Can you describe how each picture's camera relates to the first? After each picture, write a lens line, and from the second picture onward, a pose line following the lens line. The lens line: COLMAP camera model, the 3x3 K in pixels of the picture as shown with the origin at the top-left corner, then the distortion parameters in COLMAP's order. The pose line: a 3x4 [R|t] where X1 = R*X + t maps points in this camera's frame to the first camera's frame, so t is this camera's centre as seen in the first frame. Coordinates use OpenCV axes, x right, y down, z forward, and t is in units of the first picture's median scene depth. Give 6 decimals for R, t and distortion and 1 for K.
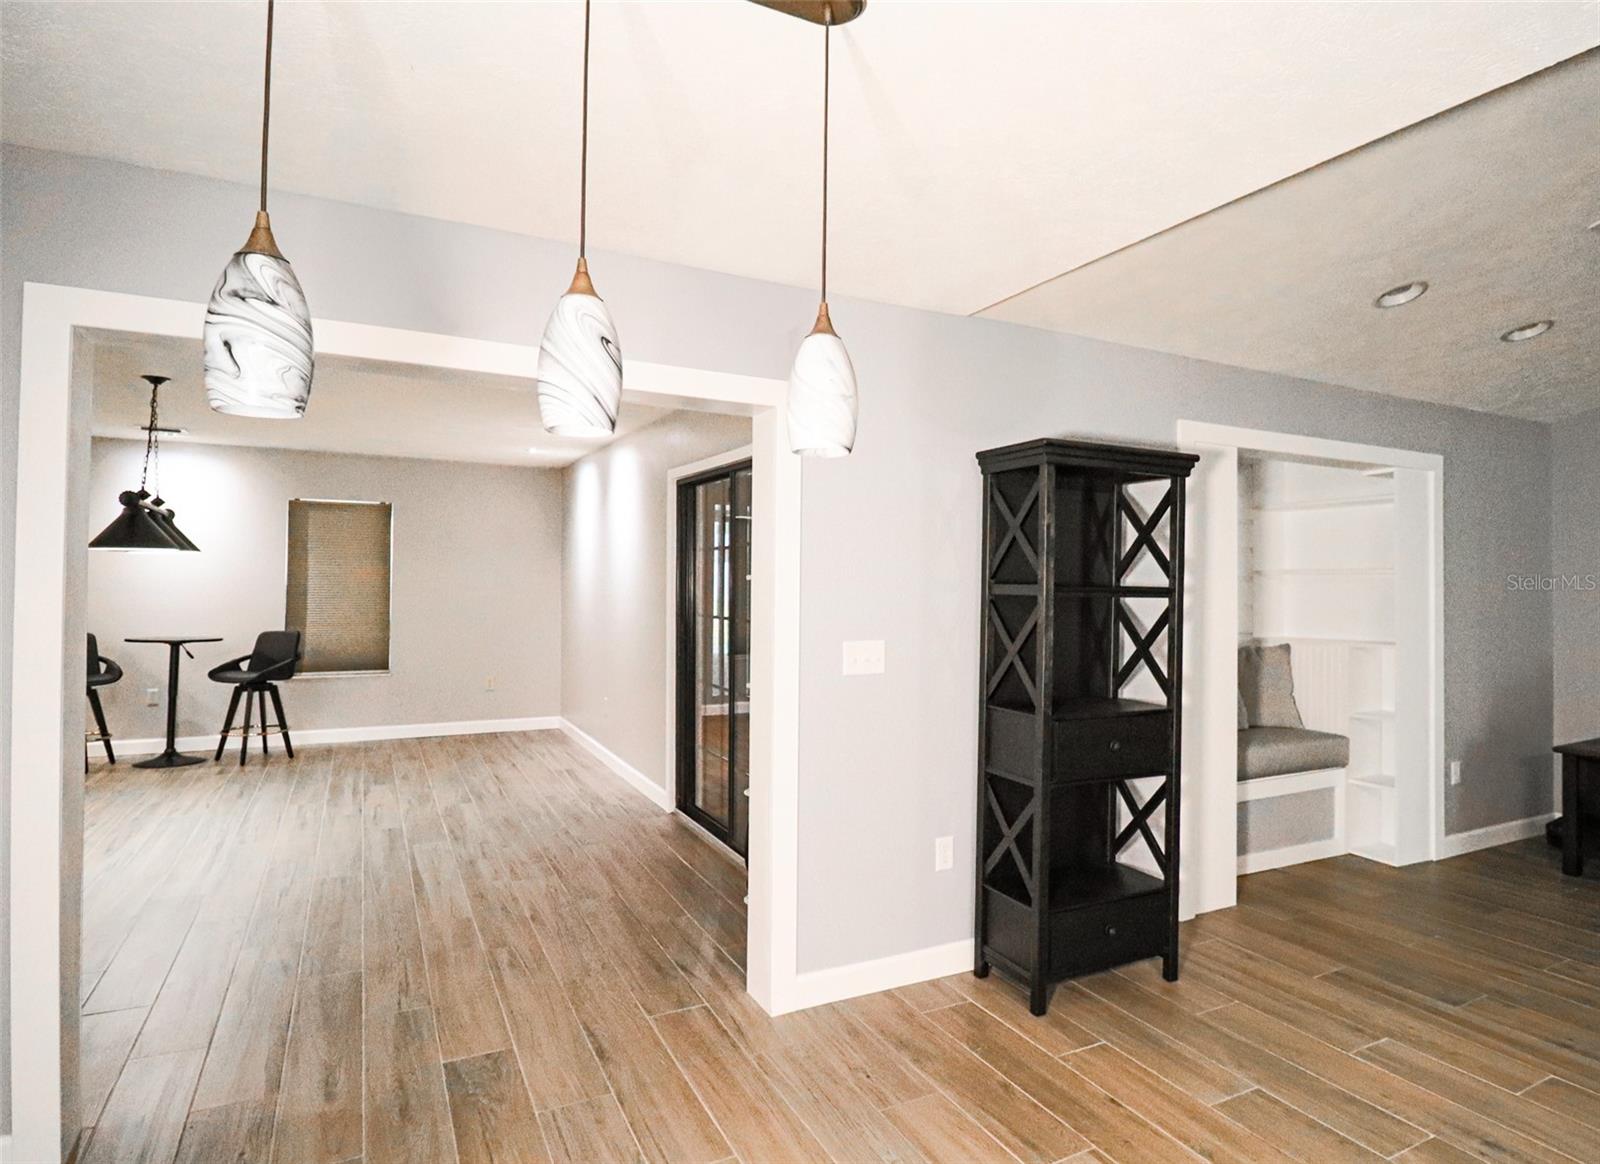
lens RADIAL K [[910.9, 0, 800.2], [0, 910.9, 546.7], [0, 0, 1]] dist [-0.003110, -0.000407]
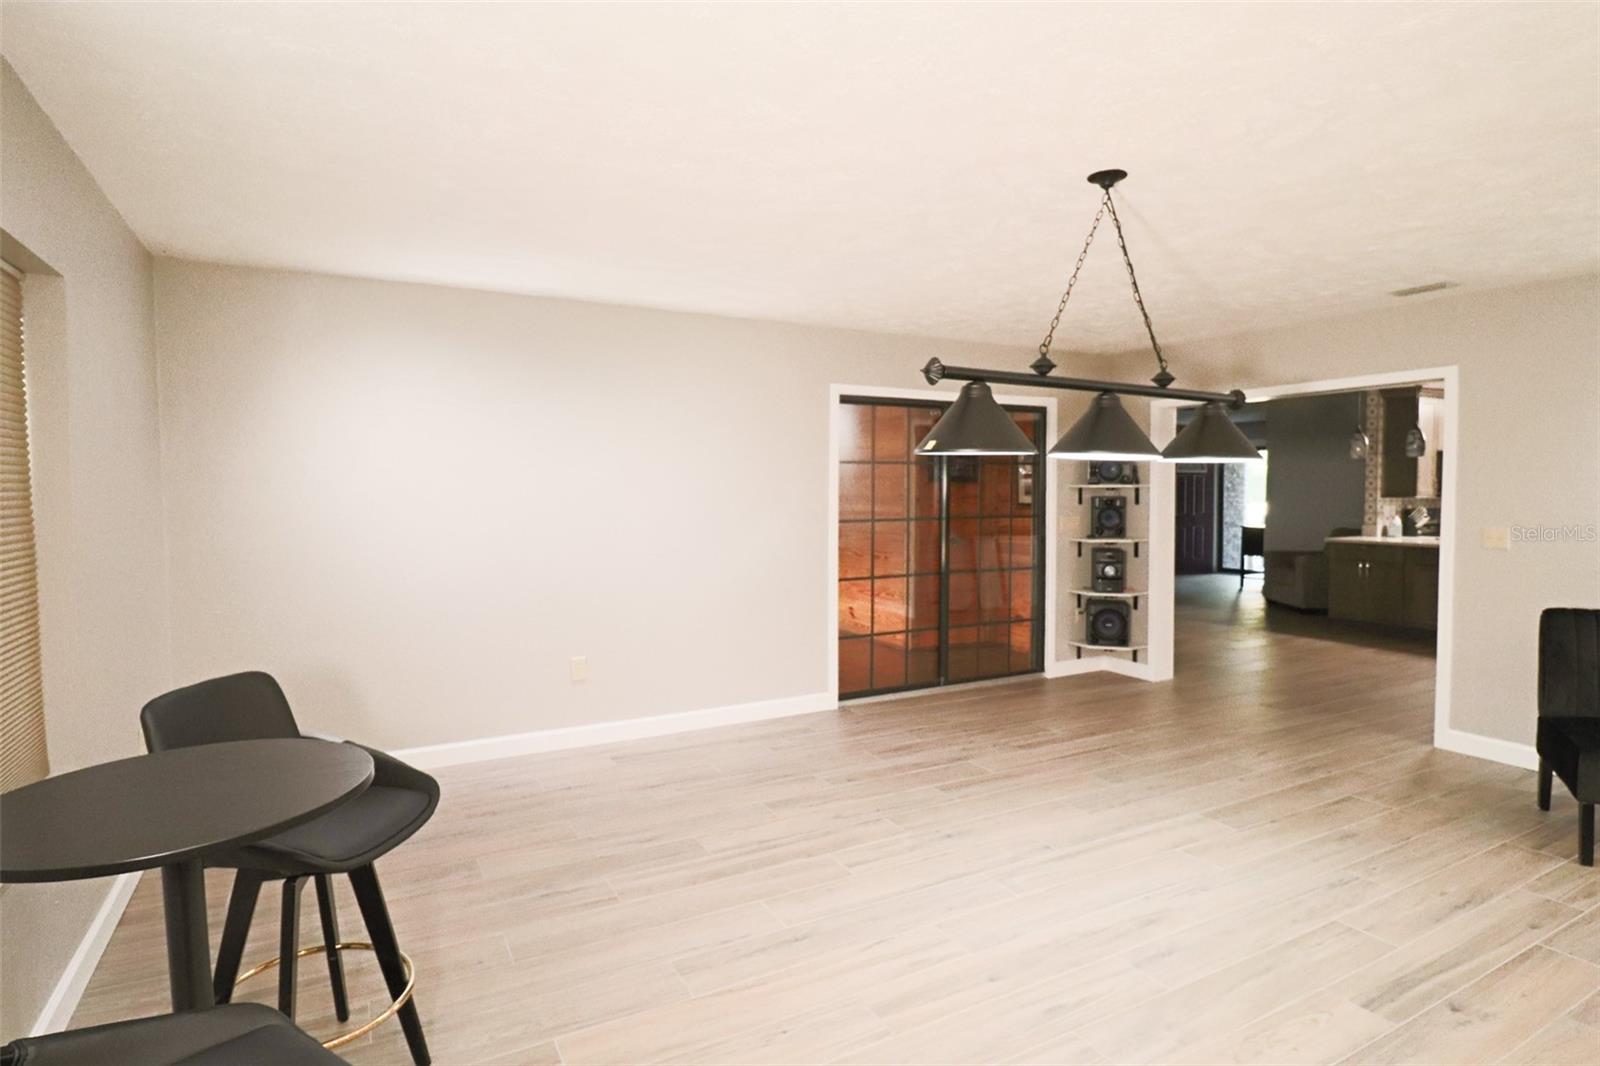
lens RADIAL K [[828.7, 0, 800.0], [0, 828.7, 533.0], [0, 0, 1]] dist [-0.023207, -0.000642]
pose [[-0.000317, -0.070670, 0.997500, -0.882981], [-0.006966, 0.997476, 0.070666, 0.011257], [-0.999976, -0.006926, -0.000808, 0.832494]]
